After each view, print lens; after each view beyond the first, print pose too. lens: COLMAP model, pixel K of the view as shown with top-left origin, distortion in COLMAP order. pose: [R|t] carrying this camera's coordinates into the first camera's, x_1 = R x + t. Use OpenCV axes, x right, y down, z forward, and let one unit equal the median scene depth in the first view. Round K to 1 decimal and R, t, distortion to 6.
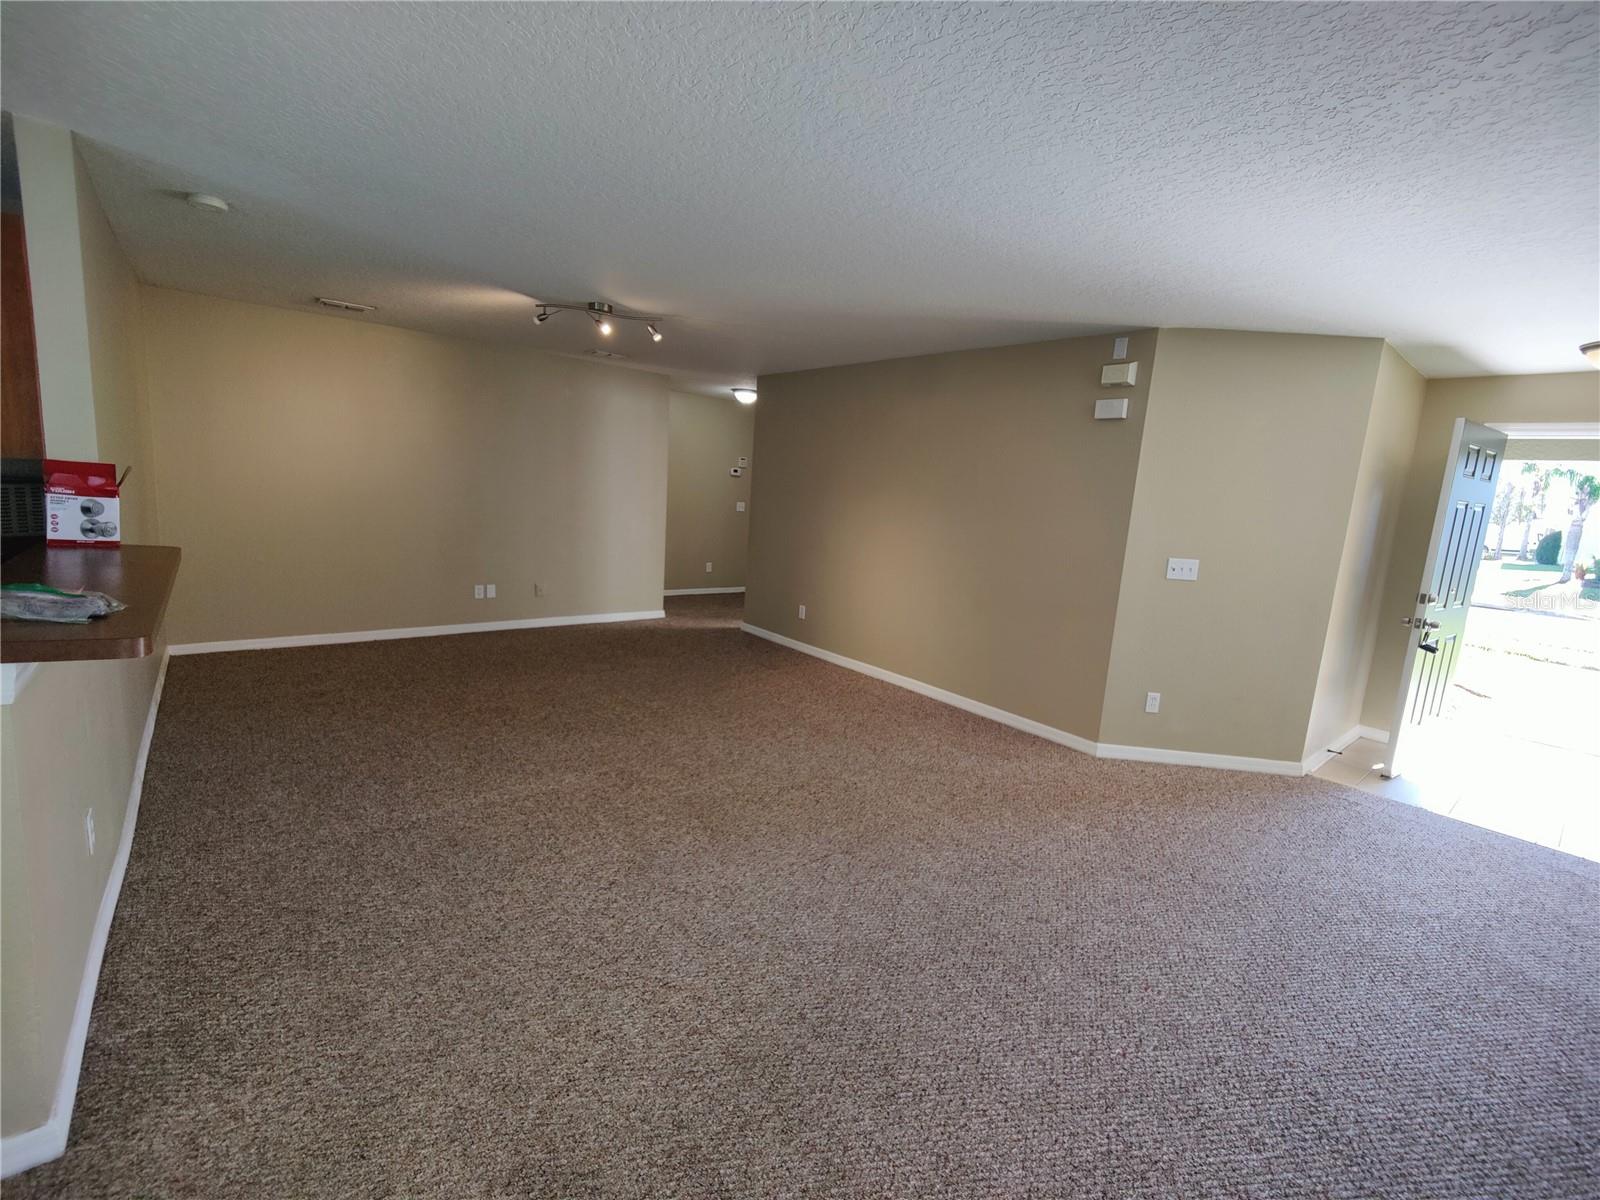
lens RADIAL K [[694.2, 0, 804.5], [0, 694.2, 593.3], [0, 0, 1]] dist [0.002468, -0.000291]
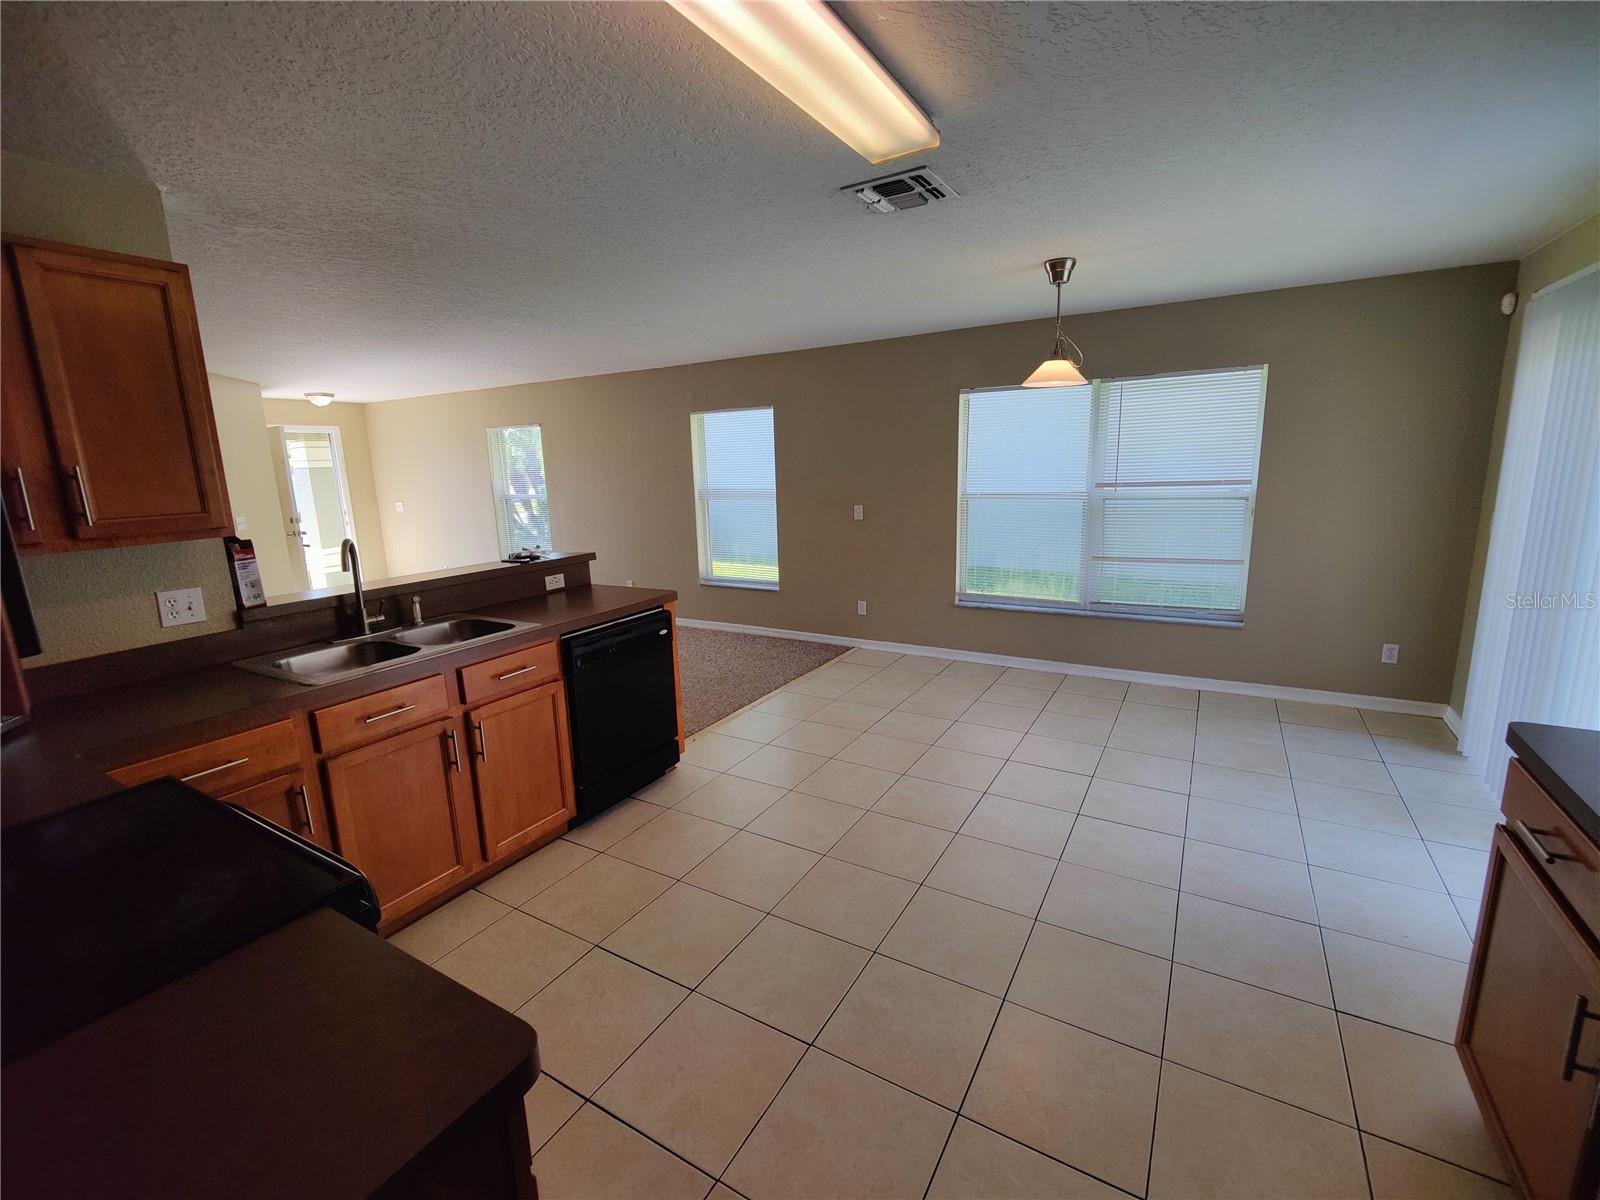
lens RADIAL K [[688.2, 0, 800.2], [0, 688.2, 593.5], [0, 0, 1]] dist [0.020894, -0.012598]
pose [[-0.340349, -0.236580, 0.910051, -1.347760], [0.153482, 0.940874, 0.301993, -0.164135], [-0.927688, 0.242459, -0.283915, 0.309110]]
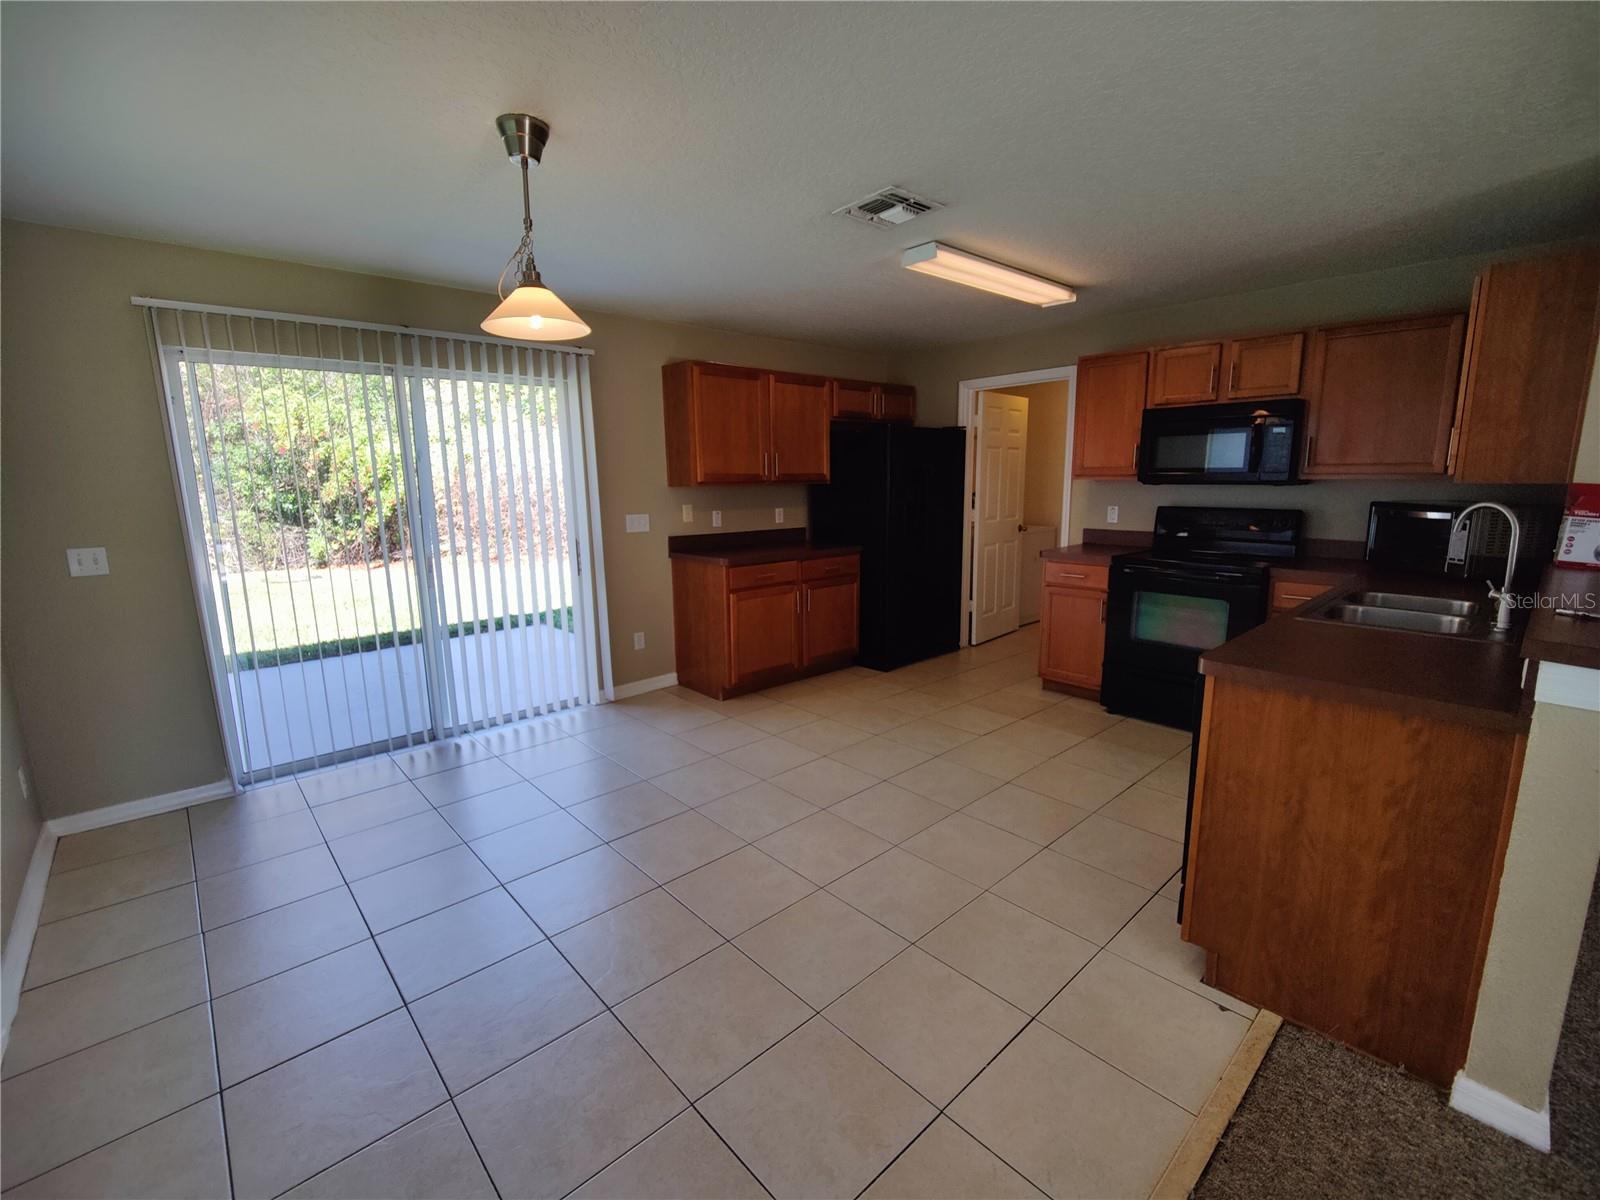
lens RADIAL K [[691.7, 0, 800.5], [0, 691.7, 593.8], [0, 0, 1]] dist [0.023908, -0.018812]
pose [[0.051800, 0.100154, -0.993623, -0.070461], [-0.140163, 0.985839, 0.092063, 0.019515], [0.988773, 0.134500, 0.065105, -0.098537]]
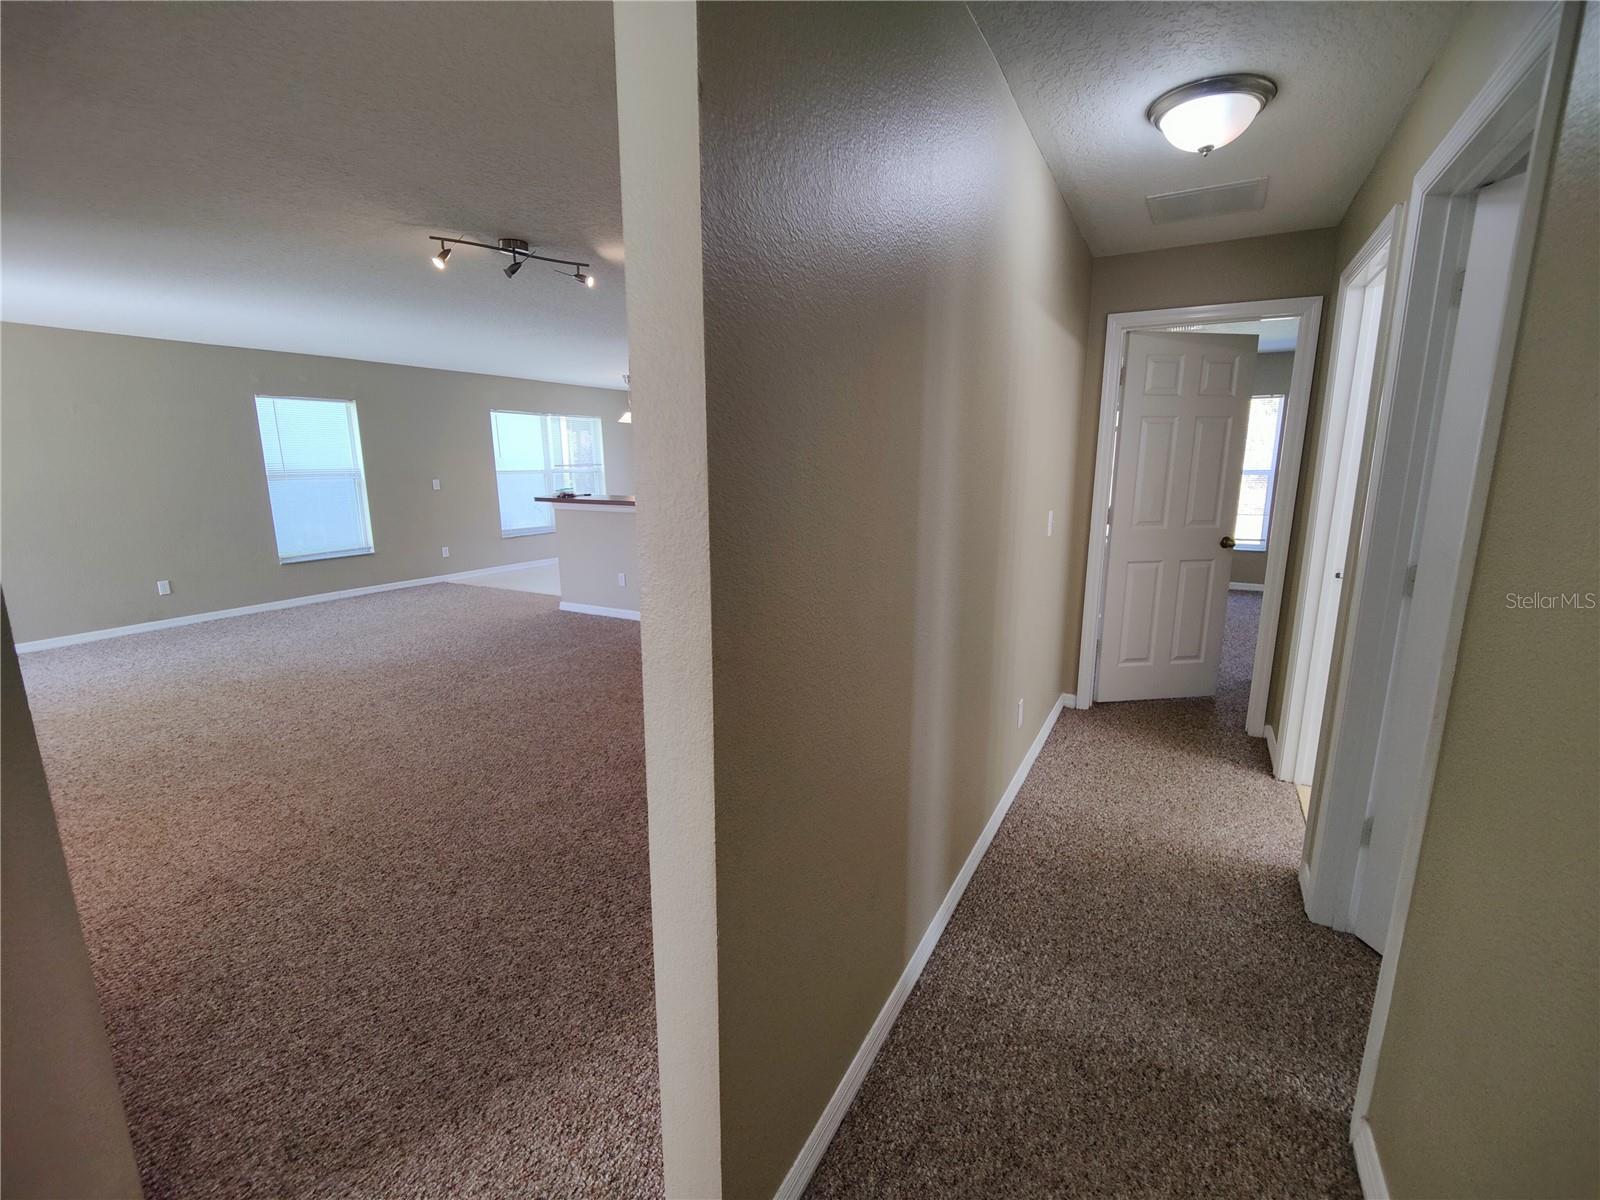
lens RADIAL K [[691.7, 0, 800.5], [0, 691.7, 593.8], [0, 0, 1]] dist [0.023908, -0.018812]
pose [[-0.931199, 0.005233, -0.364473, -0.317001], [-0.116463, 0.943216, 0.311096, -0.333364], [0.345404, 0.332140, -0.877712, 2.020909]]
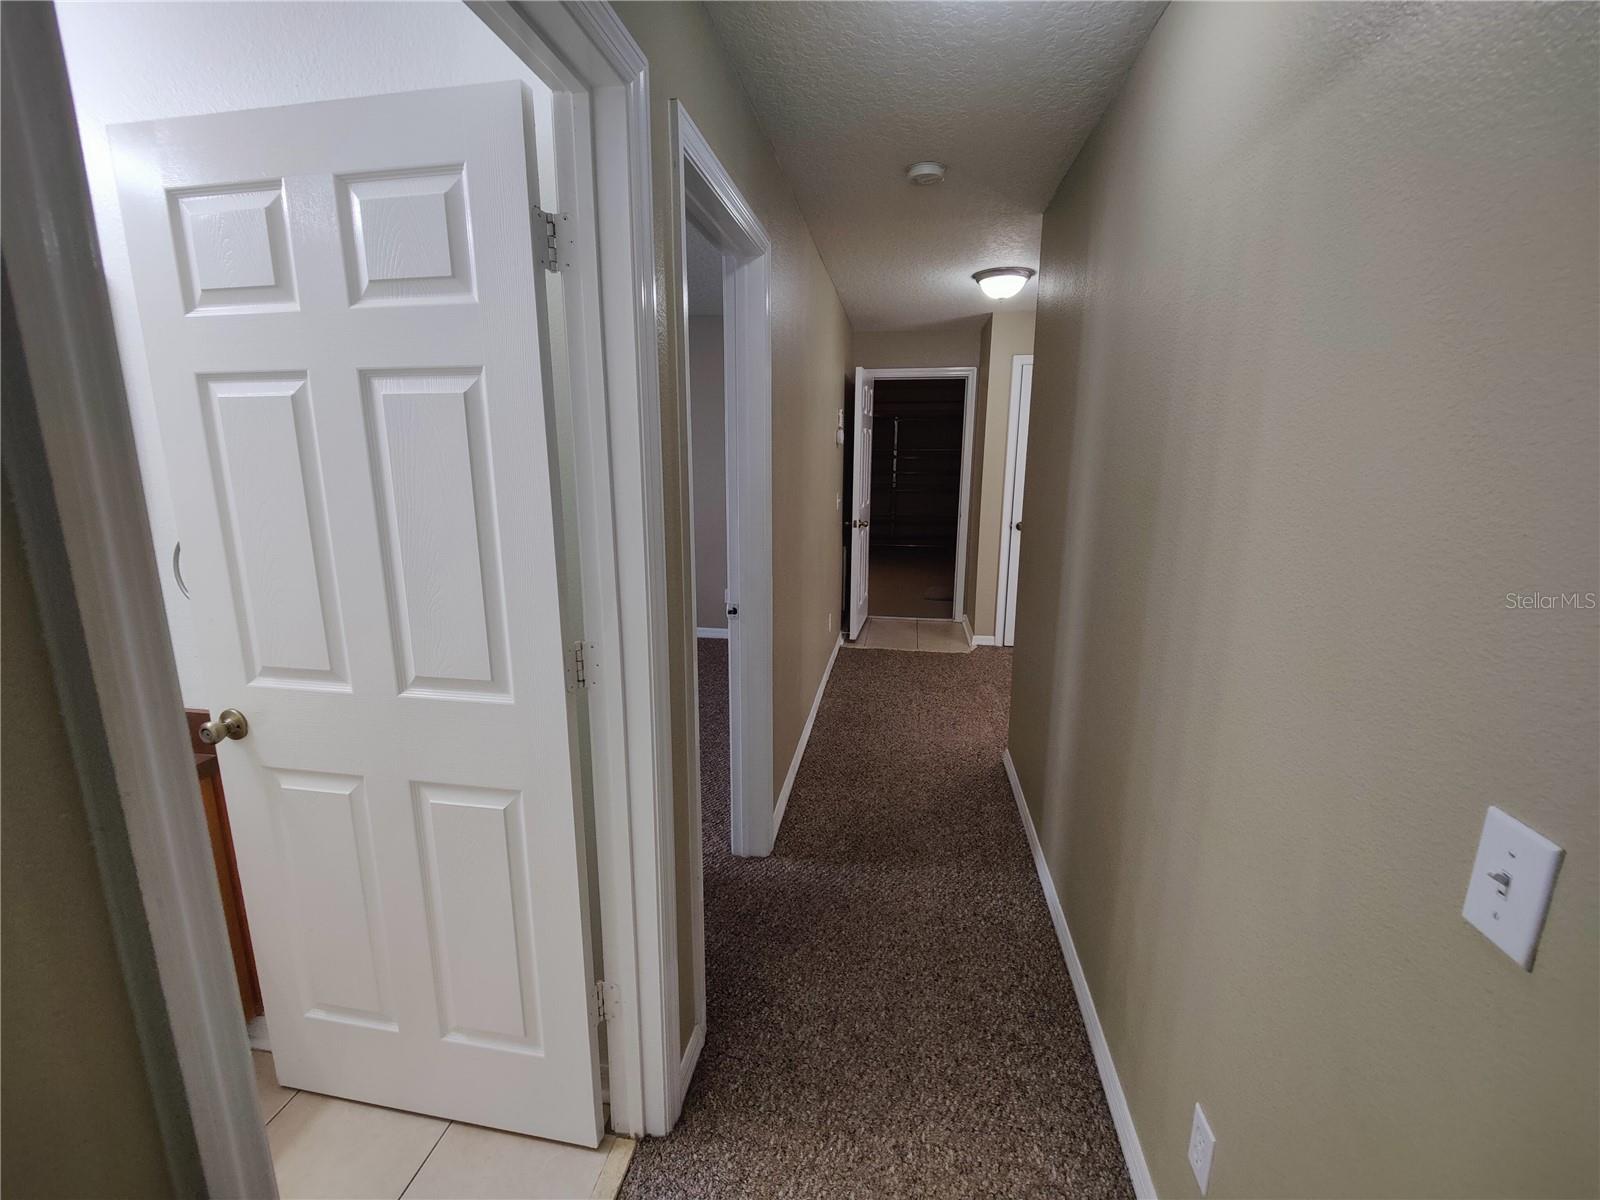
lens RADIAL K [[691.7, 0, 800.5], [0, 691.7, 593.8], [0, 0, 1]] dist [0.023908, -0.018812]
pose [[0.742631, -0.204329, 0.637769, -1.079220], [0.151344, 0.978887, 0.137389, -0.299708], [-0.652376, -0.005506, 0.757875, 1.375285]]
